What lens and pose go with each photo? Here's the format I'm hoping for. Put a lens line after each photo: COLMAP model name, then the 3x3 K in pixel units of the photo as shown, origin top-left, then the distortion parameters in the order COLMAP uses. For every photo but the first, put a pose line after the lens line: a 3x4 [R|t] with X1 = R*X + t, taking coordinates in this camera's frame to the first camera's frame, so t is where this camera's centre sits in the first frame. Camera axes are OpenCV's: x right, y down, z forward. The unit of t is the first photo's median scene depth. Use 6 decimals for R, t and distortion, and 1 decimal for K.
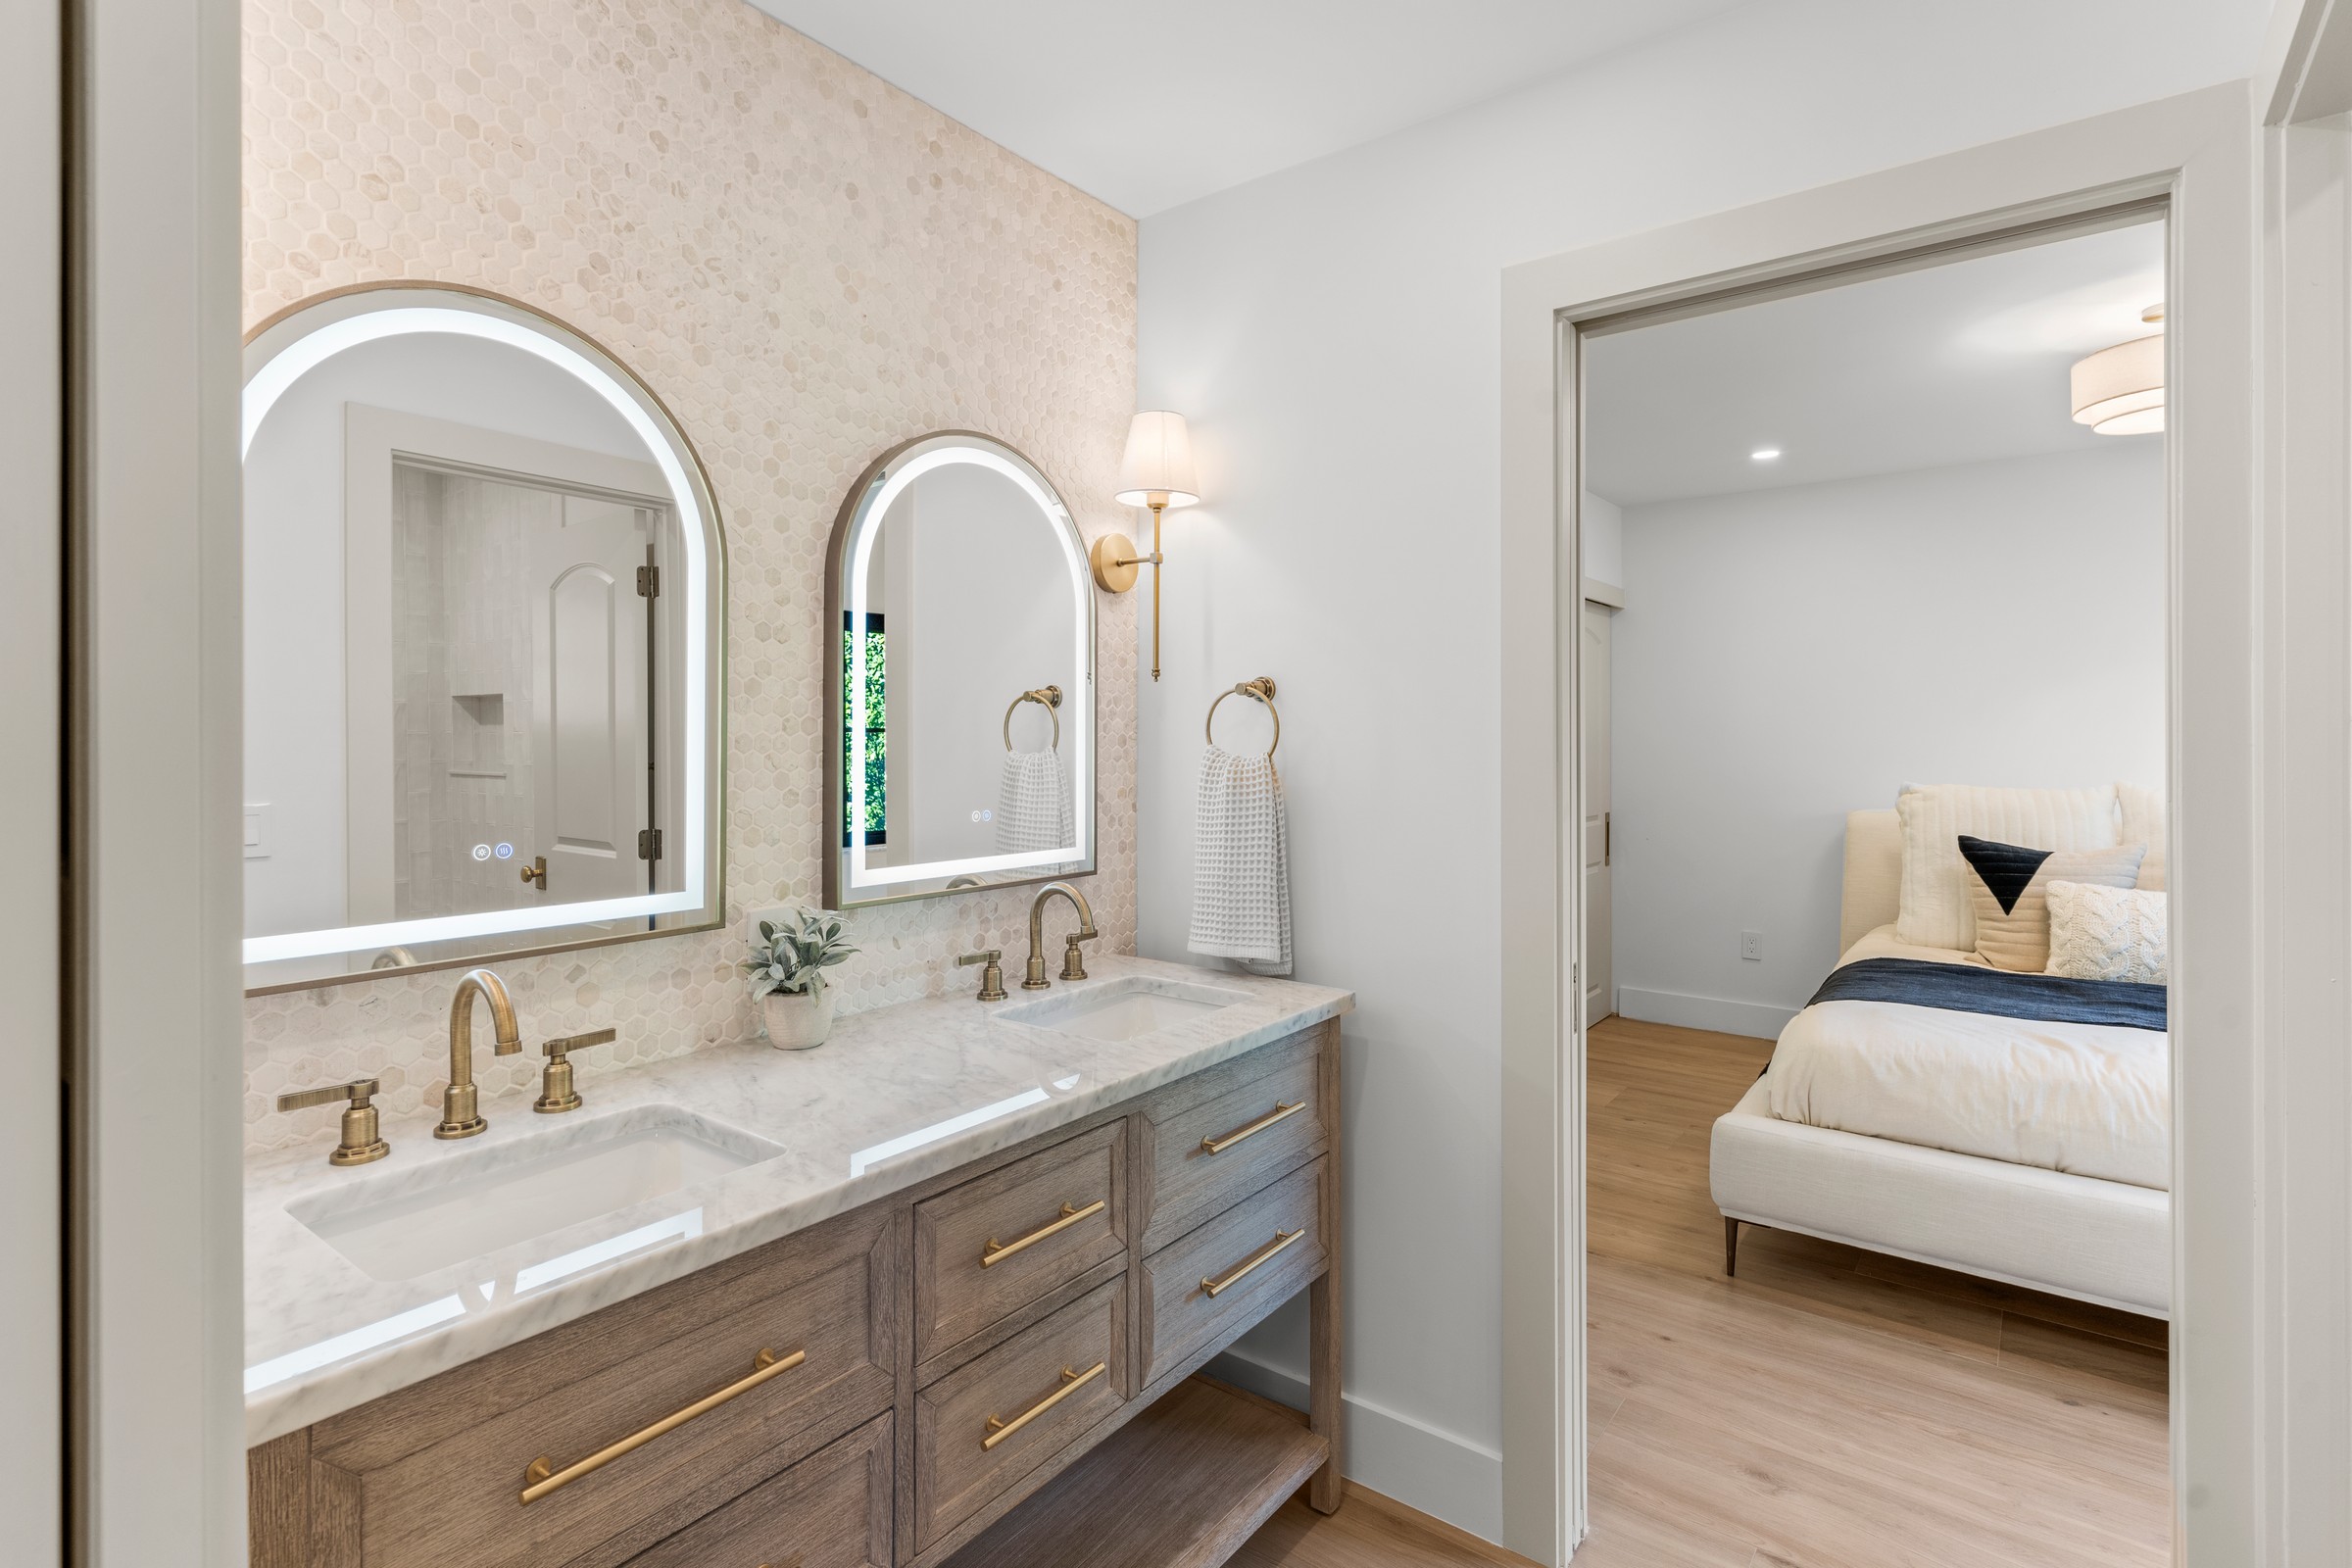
lens RADIAL K [[1135.8, 0, 1177.0], [0, 1135.8, 737.5], [0, 0, 1]] dist [0.002083, -0.000591]
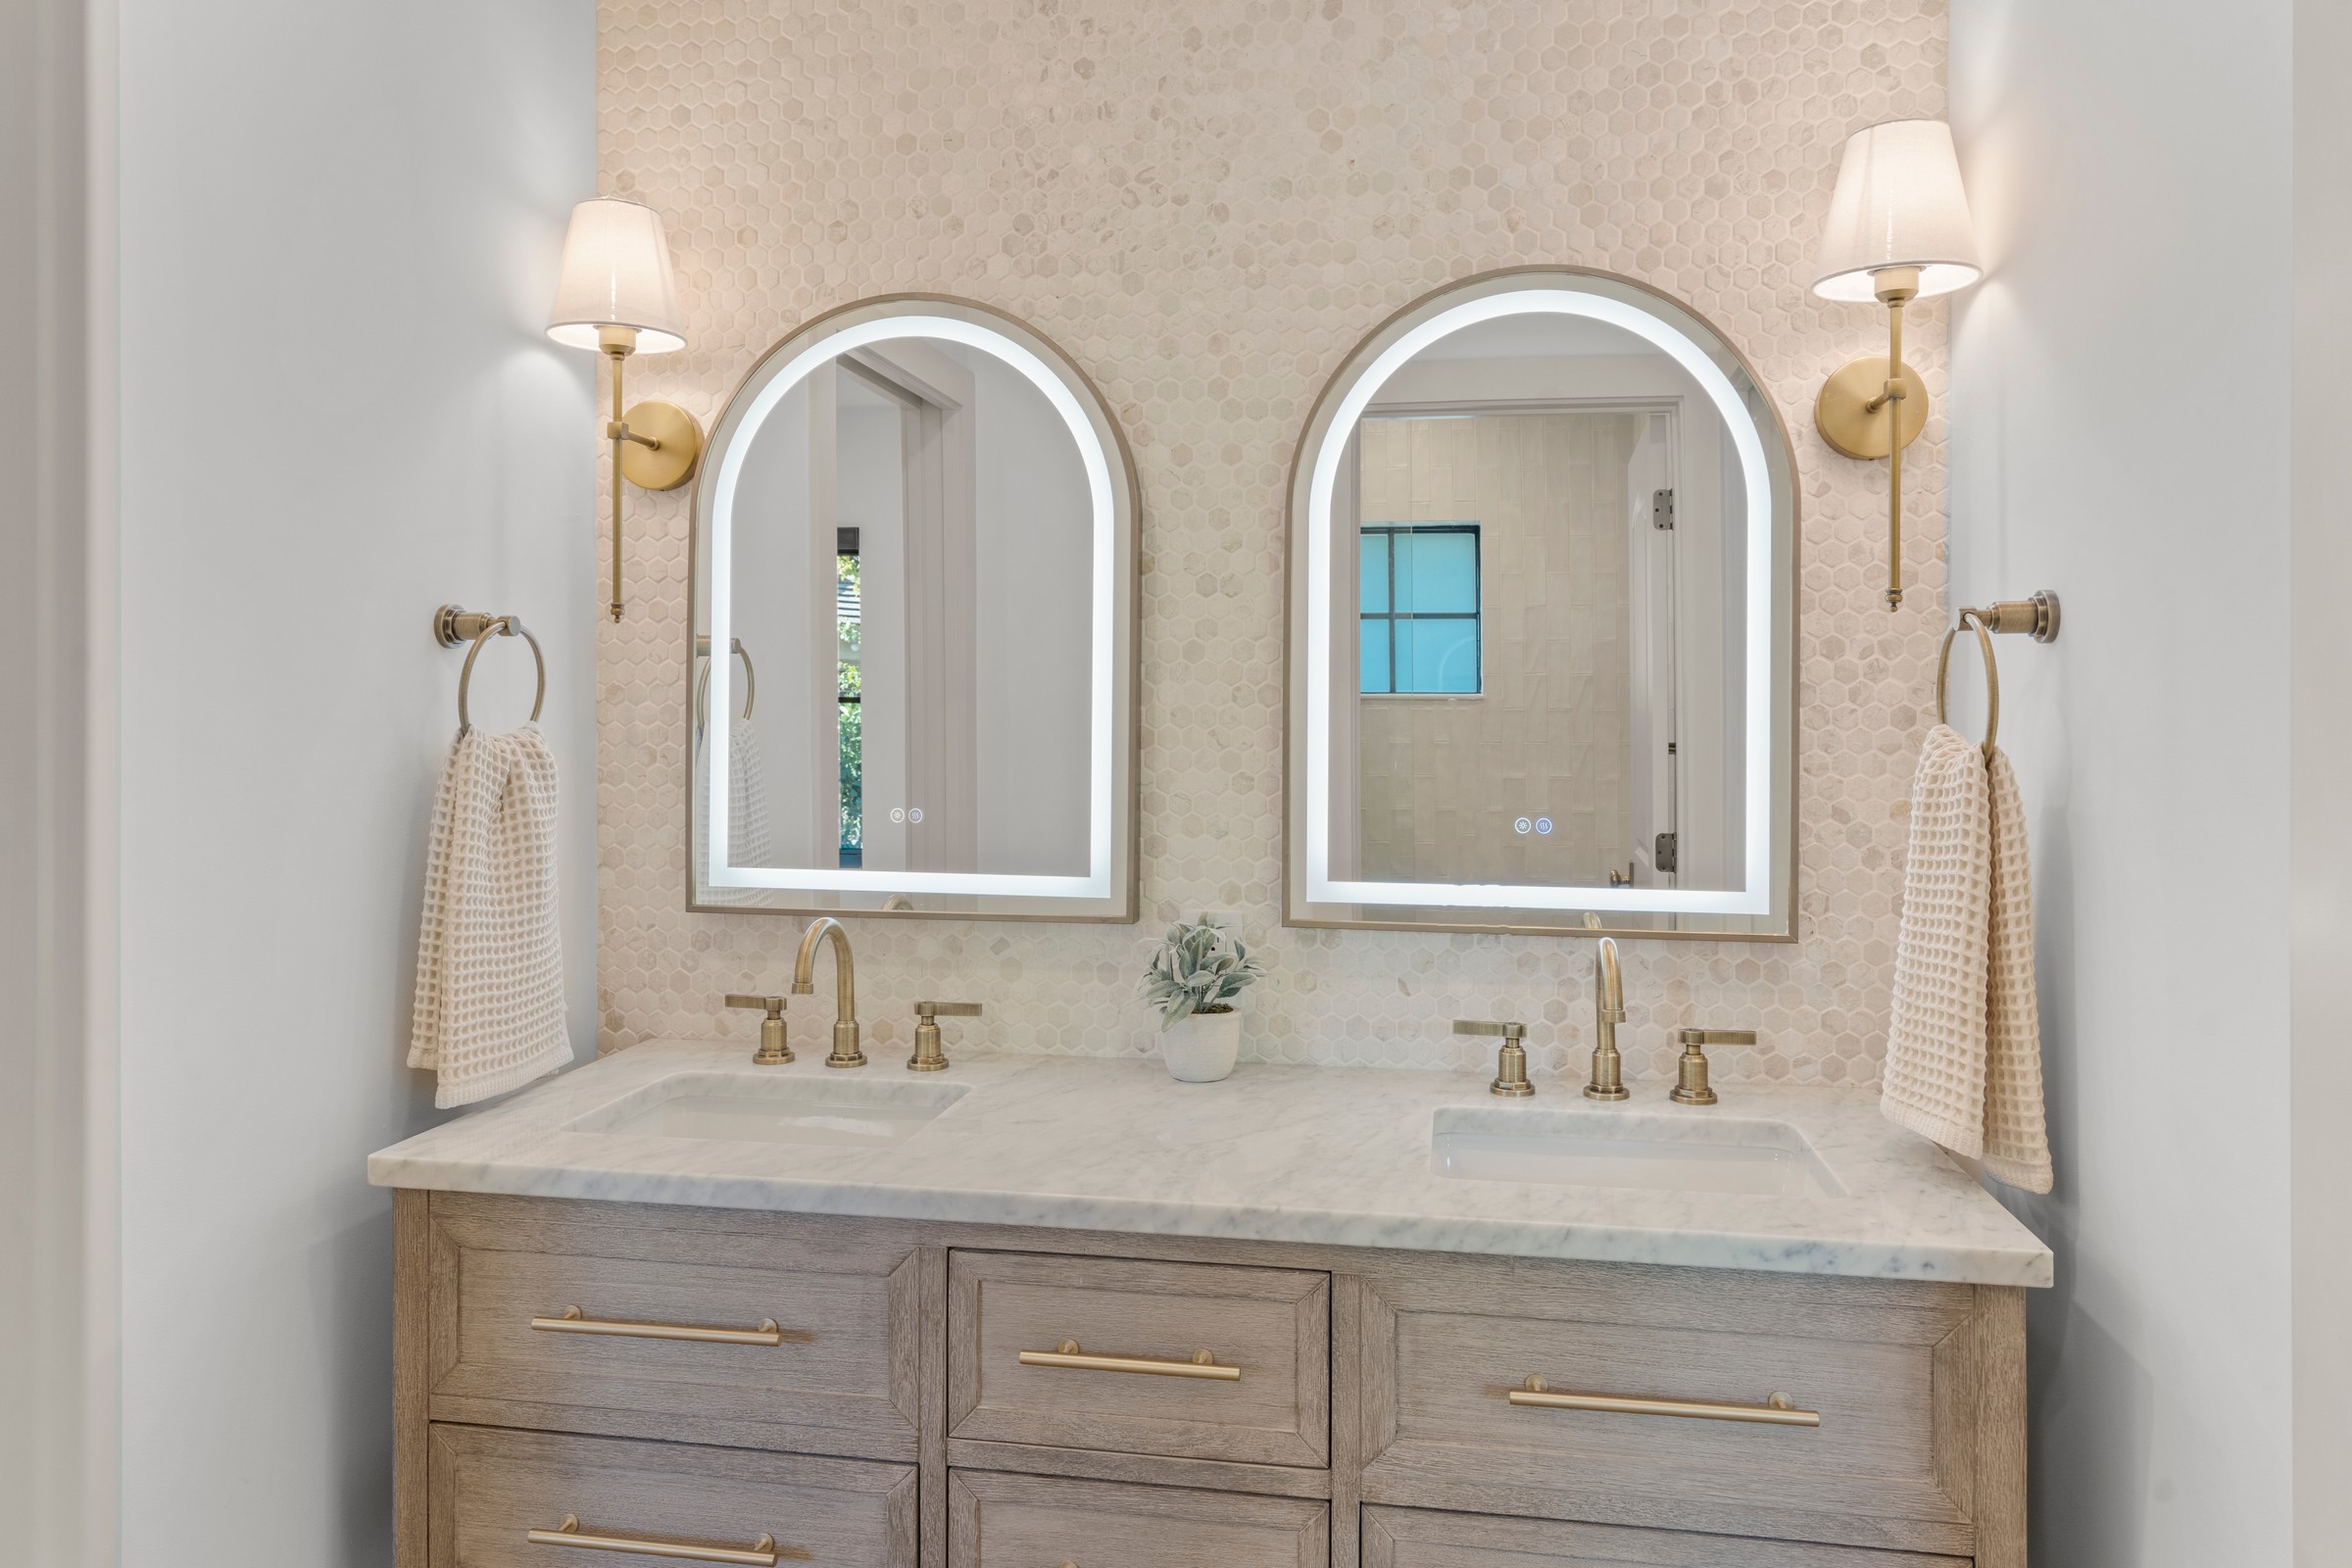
lens RADIAL K [[1550.6, 0, 1176.4], [0, 1550.6, 718.3], [0, 0, 1]] dist [-0.001449, 0.000247]
pose [[0.458077, 0.003979, -0.888904, 0.698892], [-0.003517, 0.999990, 0.002664, 0.003471], [0.888906, 0.001906, 0.458087, 0.479831]]
